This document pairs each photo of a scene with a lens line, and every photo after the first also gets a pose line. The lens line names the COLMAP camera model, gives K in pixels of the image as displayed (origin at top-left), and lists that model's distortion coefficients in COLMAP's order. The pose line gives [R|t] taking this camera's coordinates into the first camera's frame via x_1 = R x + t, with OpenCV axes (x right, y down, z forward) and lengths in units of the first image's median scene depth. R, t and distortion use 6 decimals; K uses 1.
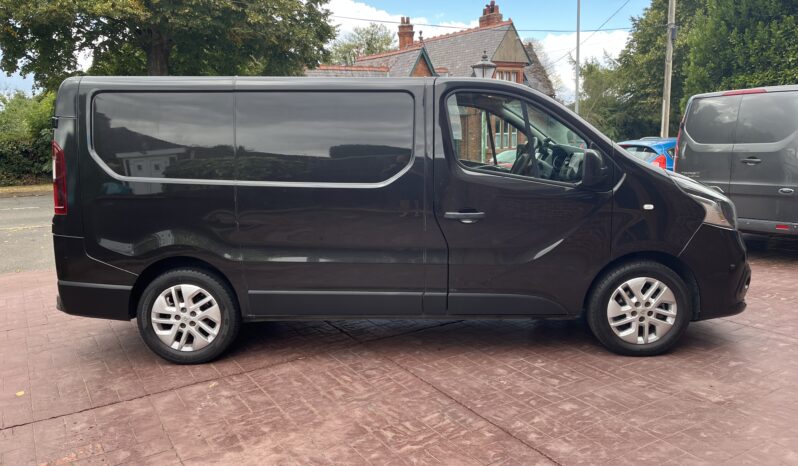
lens RADIAL K [[657.5, 0, 399.0], [0, 657.5, 233.0], [0, 0, 1]] dist [-0.012167, -0.005624]
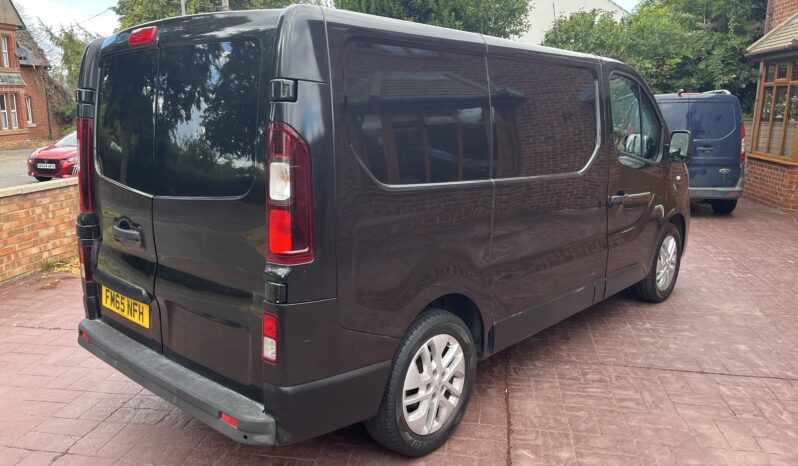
lens RADIAL K [[657.5, 0, 399.0], [0, 657.5, 233.0], [0, 0, 1]] dist [-0.012167, -0.005624]
pose [[0.647939, -0.131701, 0.750220, -0.843983], [0.107090, 0.990906, 0.081463, -0.086494], [-0.754126, 0.027559, 0.656151, 0.576133]]
